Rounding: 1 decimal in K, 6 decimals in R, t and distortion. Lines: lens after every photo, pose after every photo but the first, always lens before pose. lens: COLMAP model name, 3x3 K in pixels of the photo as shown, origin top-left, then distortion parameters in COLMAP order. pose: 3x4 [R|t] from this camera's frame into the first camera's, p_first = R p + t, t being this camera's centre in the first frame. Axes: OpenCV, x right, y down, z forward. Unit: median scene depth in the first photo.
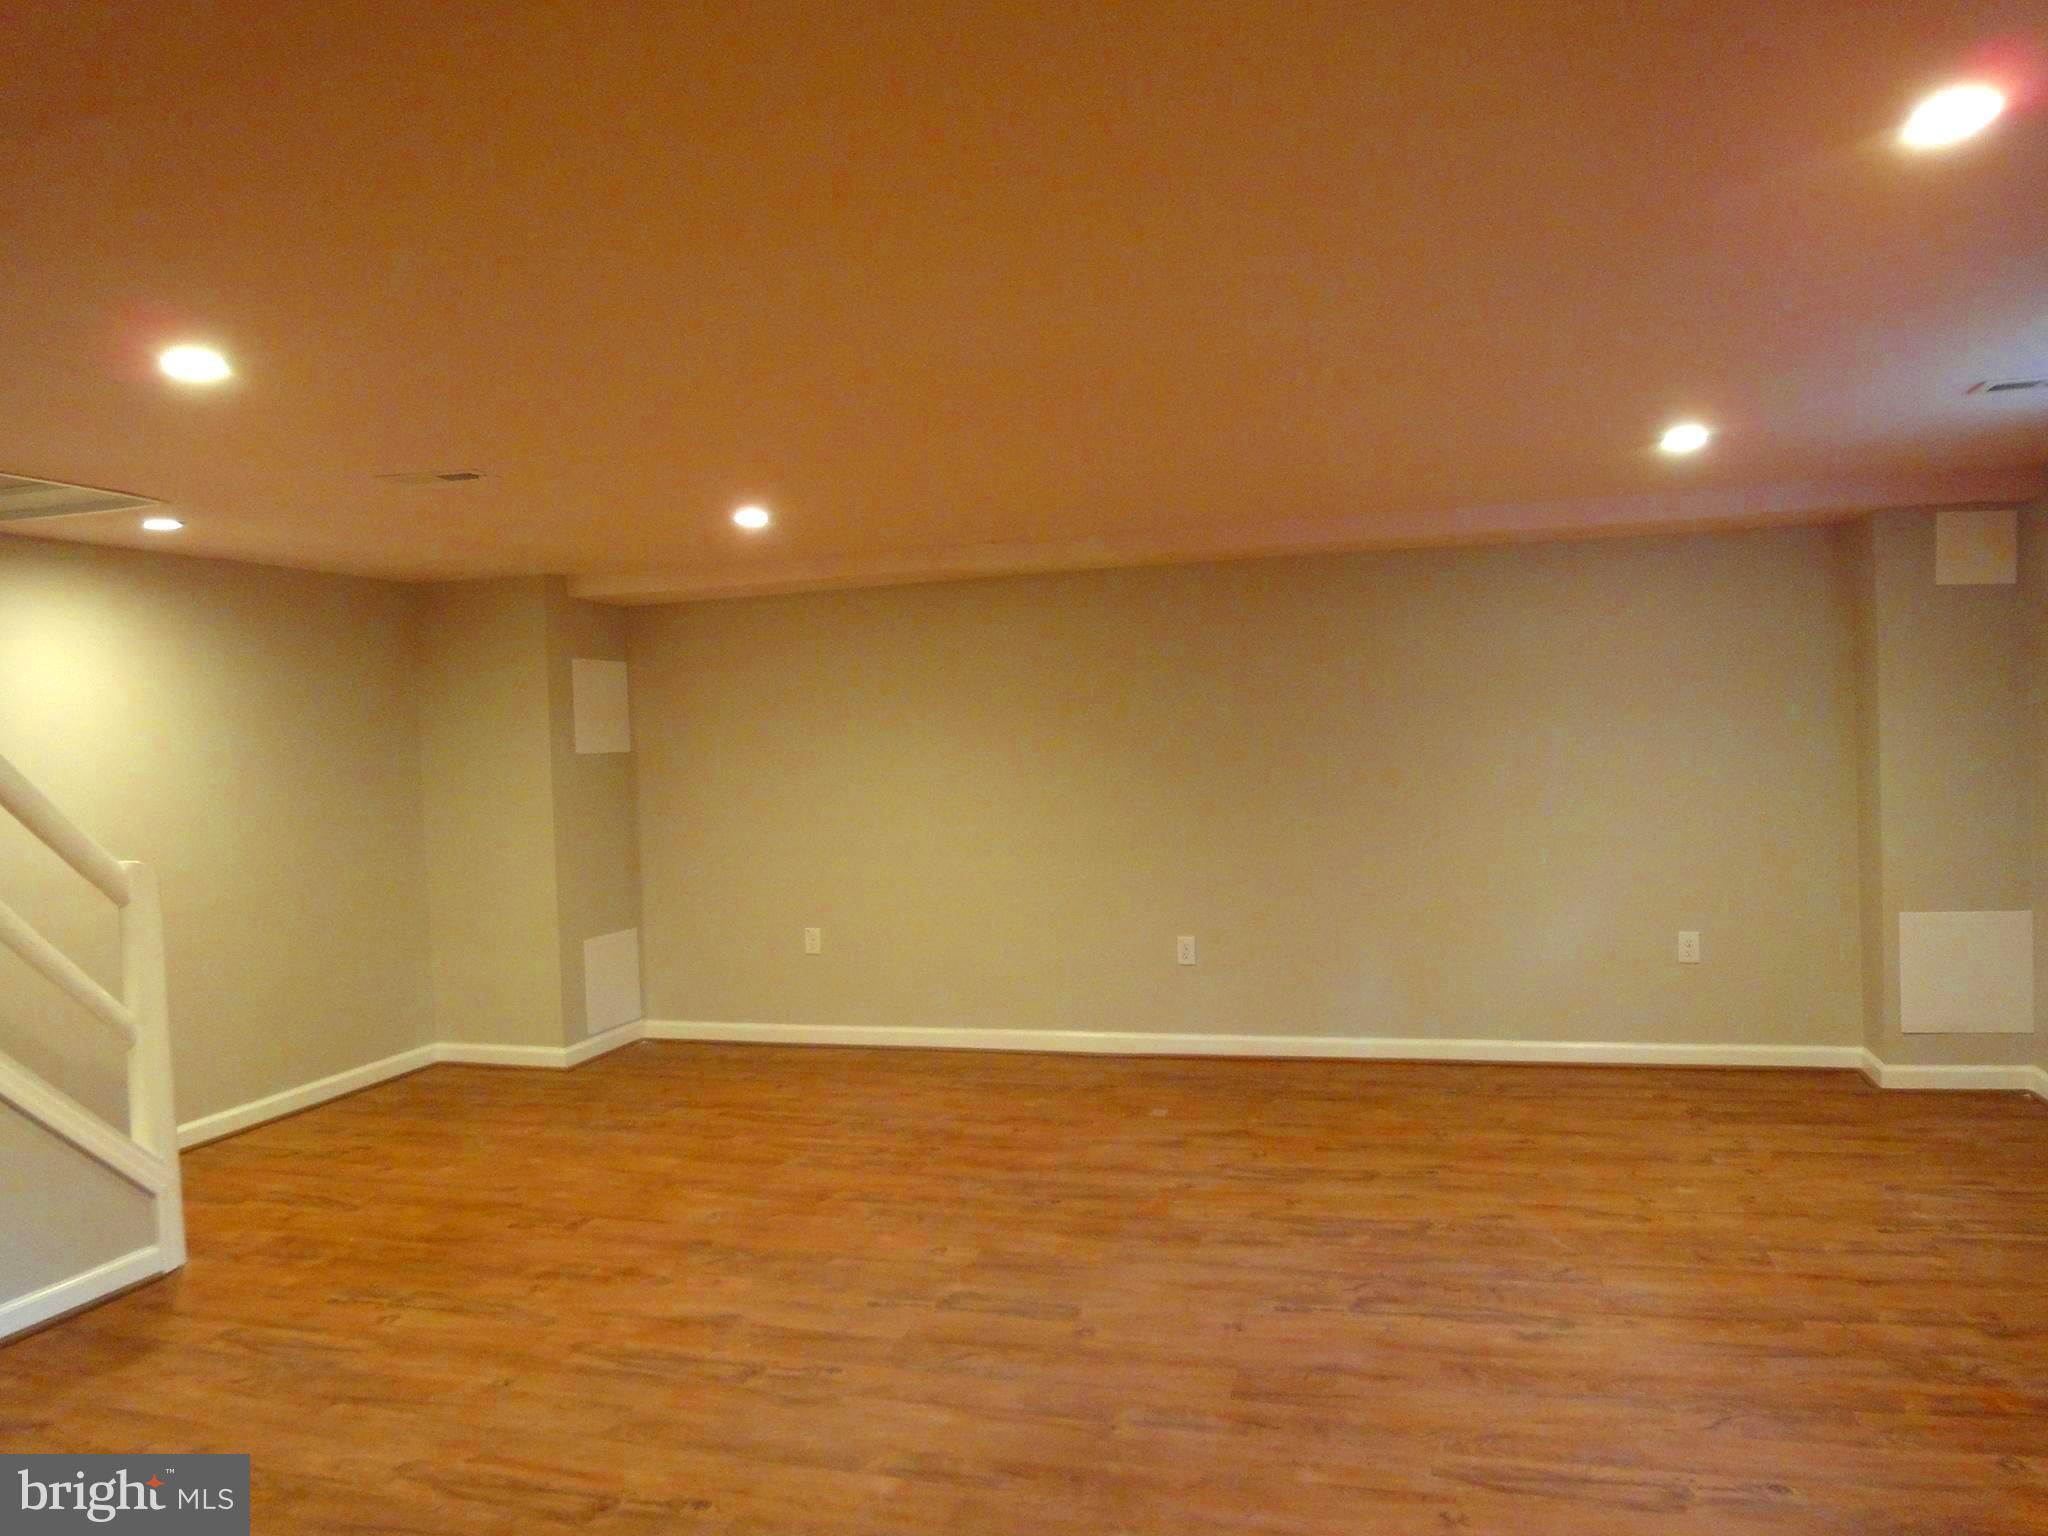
lens RADIAL K [[1434.6, 0, 1016.7], [0, 1434.6, 759.1], [0, 0, 1]] dist [-0.051104, 0.006758]
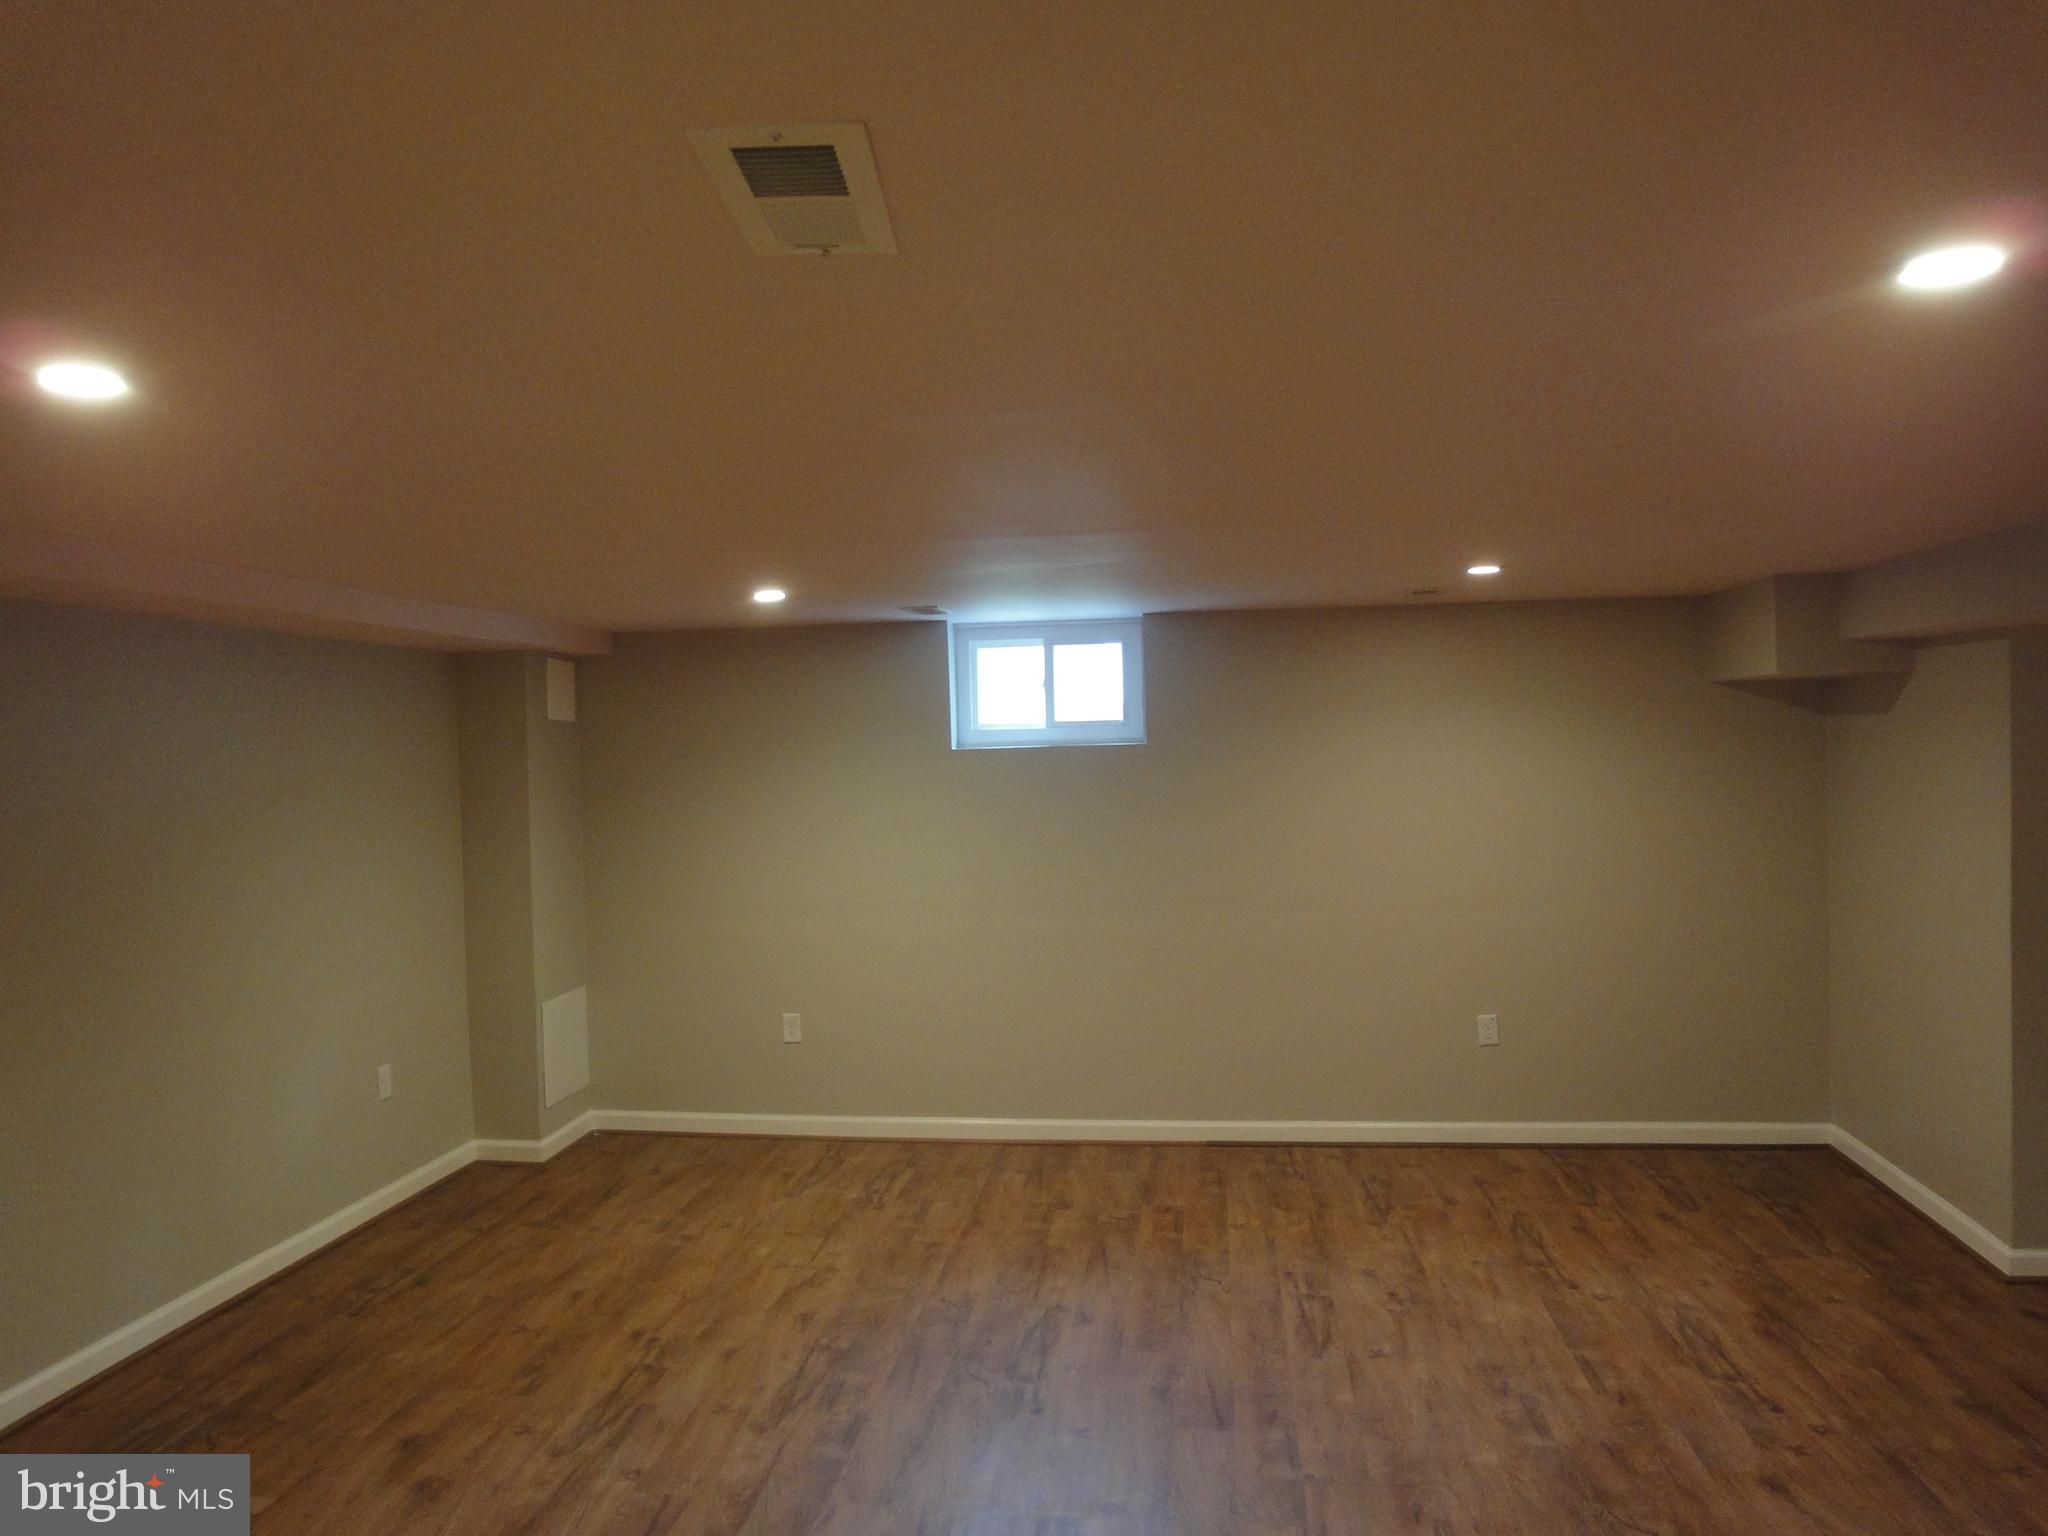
lens RADIAL K [[1434.6, 0, 1031.4], [0, 1434.6, 768.7], [0, 0, 1]] dist [-0.051104, 0.006758]
pose [[-0.159550, 0.022916, 0.986924, -0.822903], [0.048451, 0.998707, -0.015356, -0.062648], [-0.986000, 0.045367, -0.160454, 1.122287]]
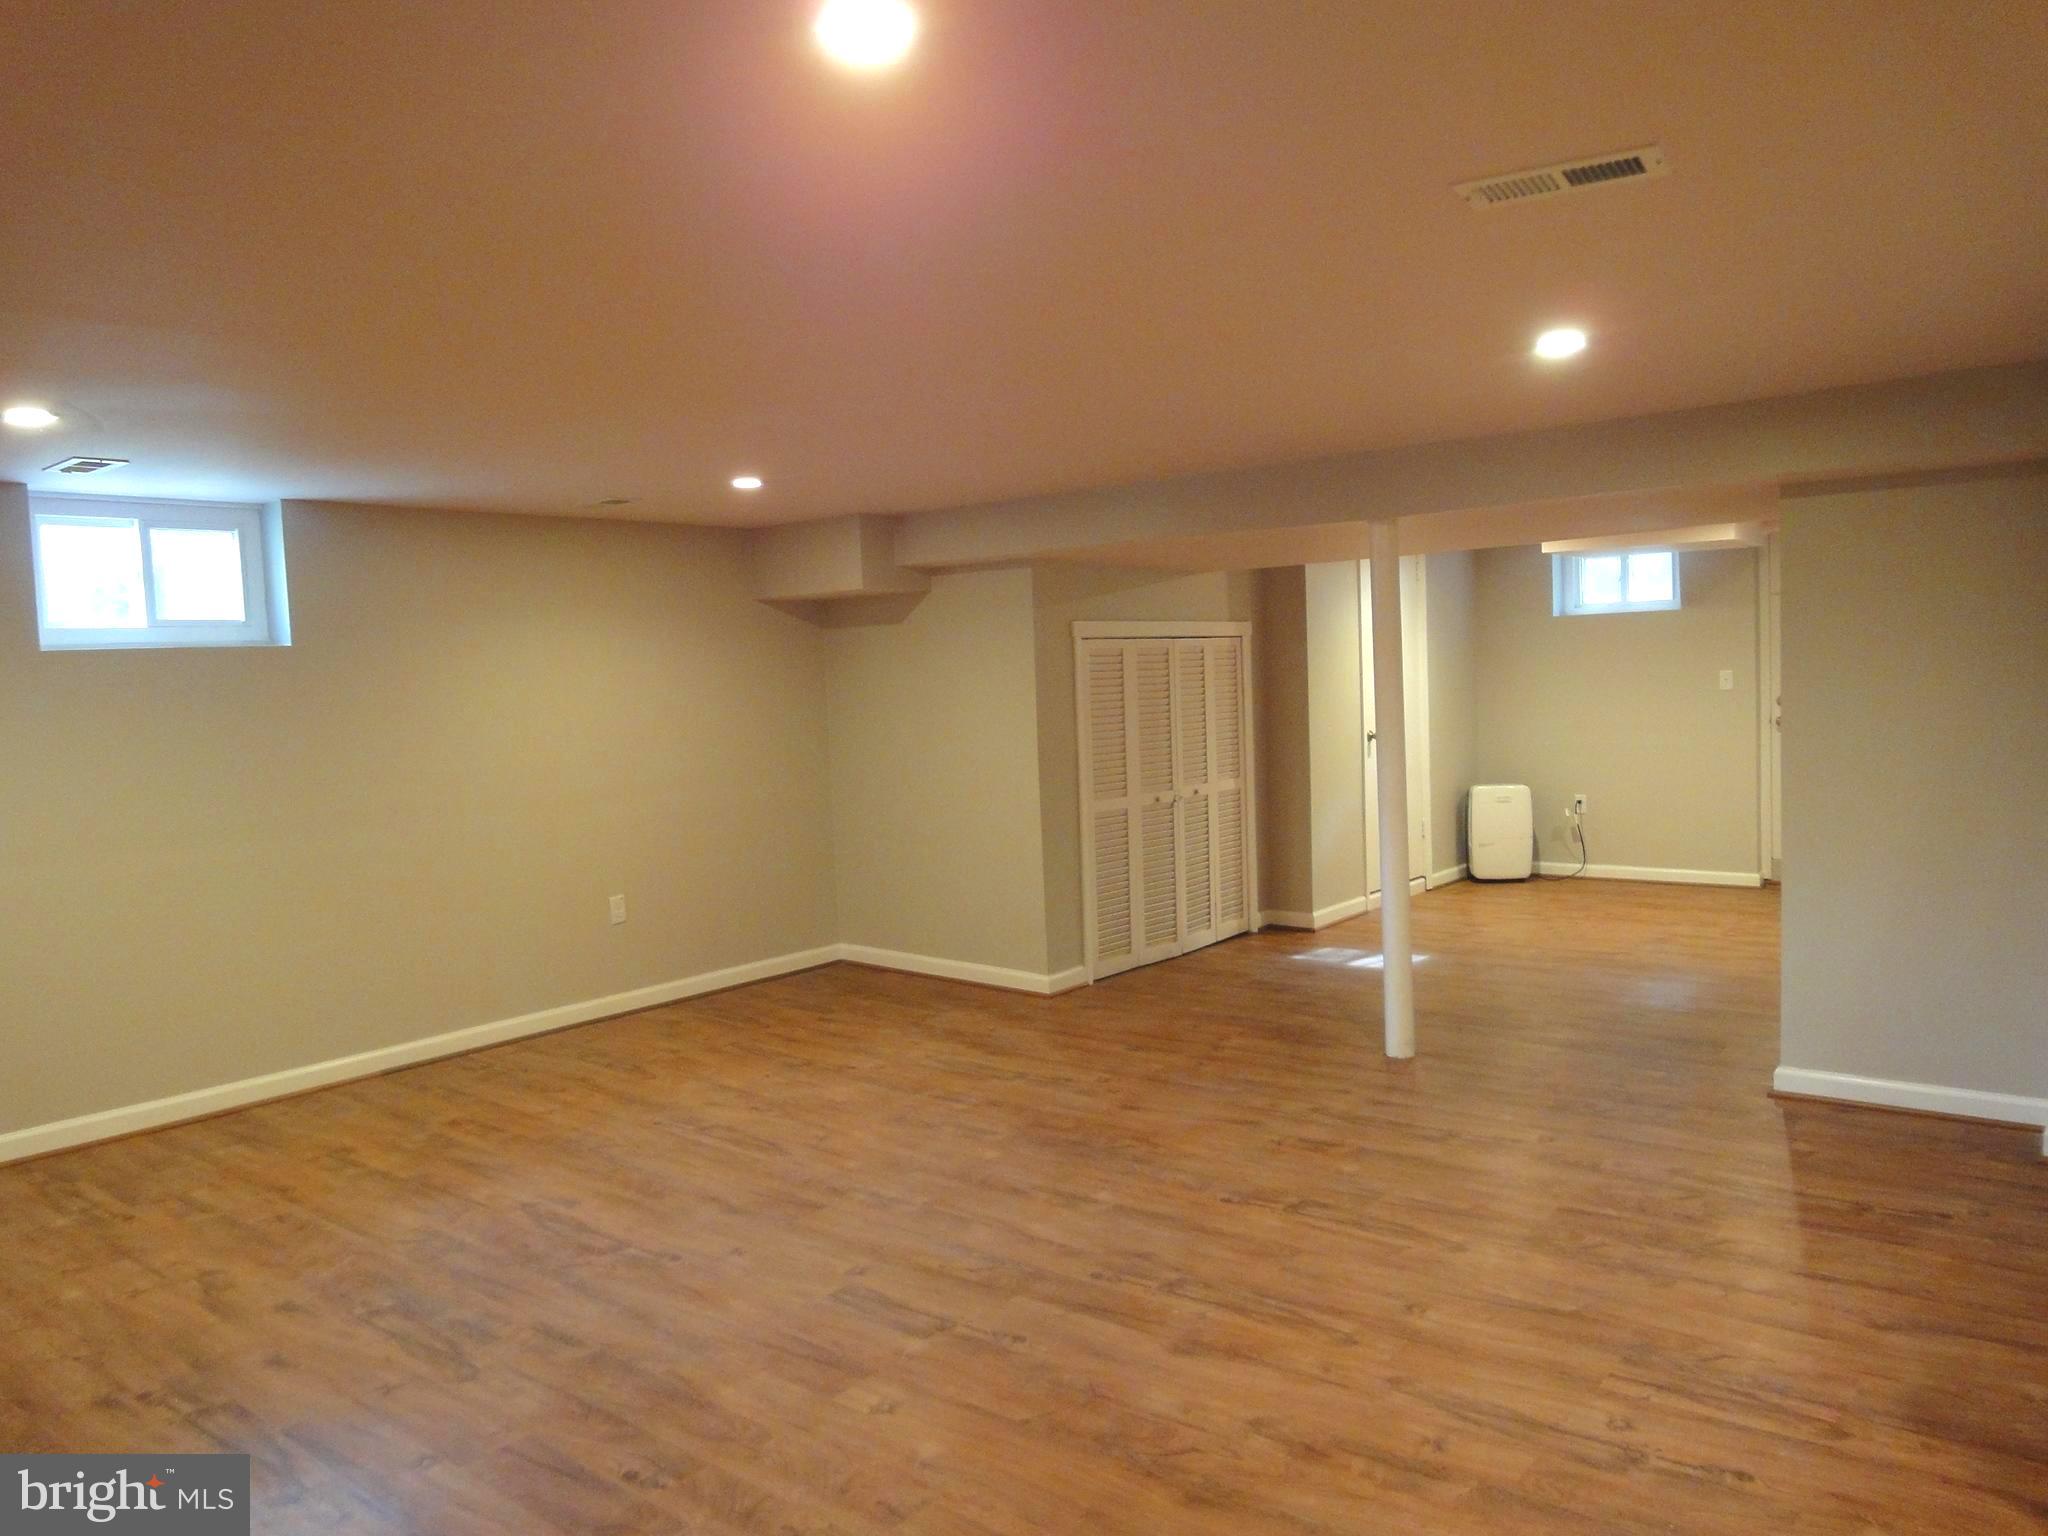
lens RADIAL K [[1434.6, 0, 1012.0], [0, 1434.6, 776.4], [0, 0, 1]] dist [-0.051104, 0.006758]
pose [[-0.920648, 0.043694, 0.387941, -0.458095], [0.079262, 0.993941, 0.076154, -0.028542], [-0.382263, 0.100860, -0.918533, 1.796294]]
